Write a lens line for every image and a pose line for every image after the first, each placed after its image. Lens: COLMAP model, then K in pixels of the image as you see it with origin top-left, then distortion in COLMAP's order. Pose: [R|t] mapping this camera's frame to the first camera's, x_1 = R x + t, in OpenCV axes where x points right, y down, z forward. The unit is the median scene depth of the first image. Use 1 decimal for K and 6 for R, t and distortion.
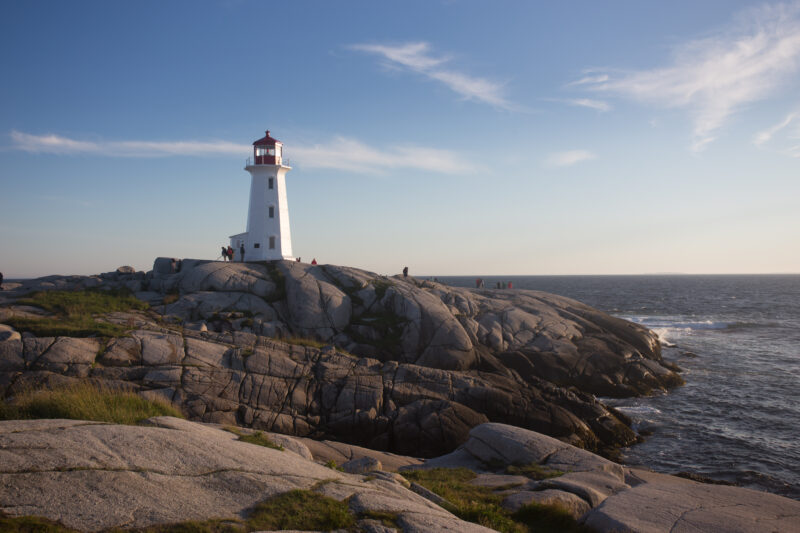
lens RADIAL K [[688.8, 0, 400.0], [0, 688.8, 266.5], [0, 0, 1]] dist [-0.030929, 0.102921]
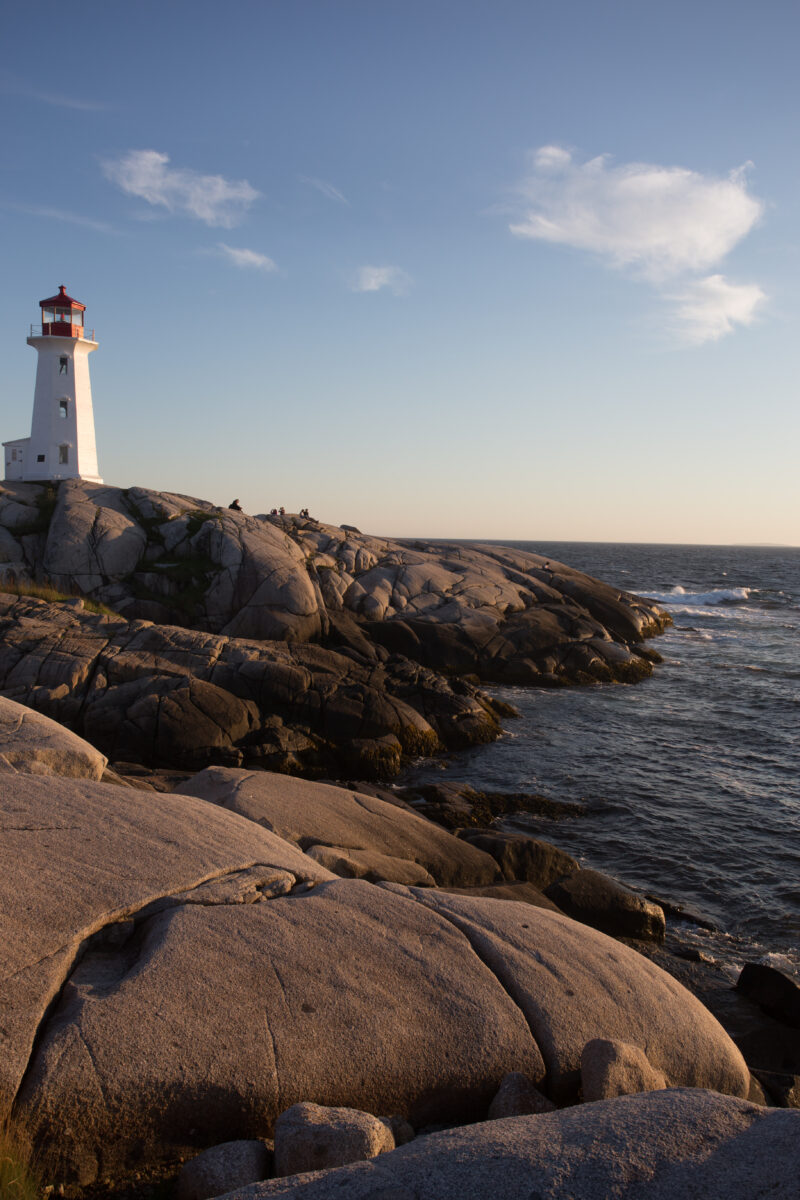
lens RADIAL K [[952.6, 0, 400.0], [0, 952.6, 600.0], [0, 0, 1]] dist [-0.038678, 0.087909]
pose [[0.999555, 0.027311, 0.012011, 0.174676], [-0.028184, 0.996417, 0.079737, 0.030993], [-0.009790, -0.080040, 0.996744, 0.077449]]
